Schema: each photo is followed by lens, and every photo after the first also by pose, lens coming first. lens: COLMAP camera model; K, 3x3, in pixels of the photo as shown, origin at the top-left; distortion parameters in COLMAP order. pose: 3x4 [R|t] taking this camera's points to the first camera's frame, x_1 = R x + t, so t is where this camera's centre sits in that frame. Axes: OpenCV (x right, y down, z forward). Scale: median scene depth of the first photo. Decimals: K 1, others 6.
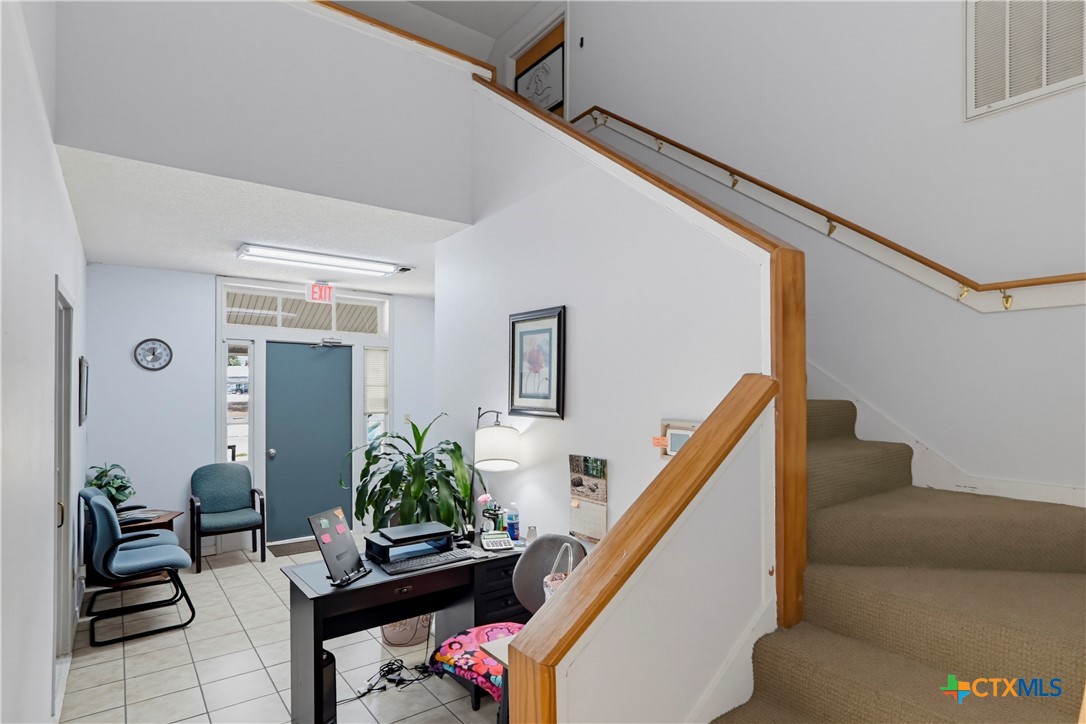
lens RADIAL K [[542.1, 0, 496.2], [0, 542.1, 394.7], [0, 0, 1]] dist [-0.005237, 0.001101]
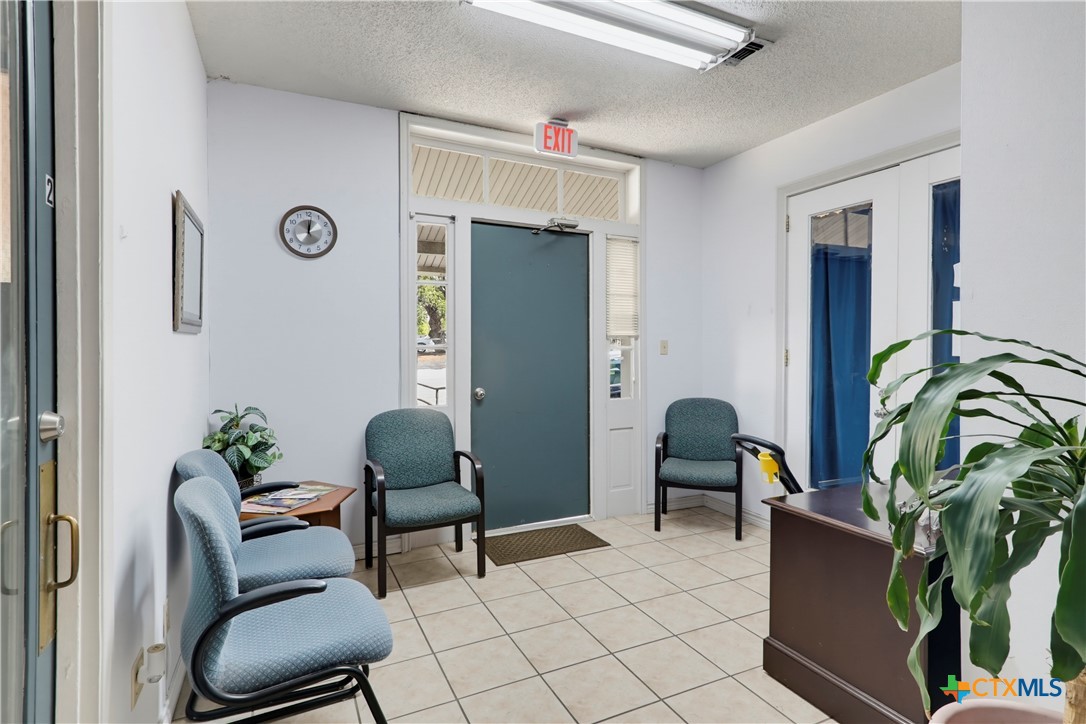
lens RADIAL K [[542.1, 0, 544.0], [0, 542.1, 354.9], [0, 0, 1]] dist [-0.005237, 0.001101]
pose [[0.988499, 0.011179, -0.150817, -0.272044], [-0.007183, 0.999609, 0.027010, 0.048364], [0.151060, -0.025616, 0.988193, 0.424542]]
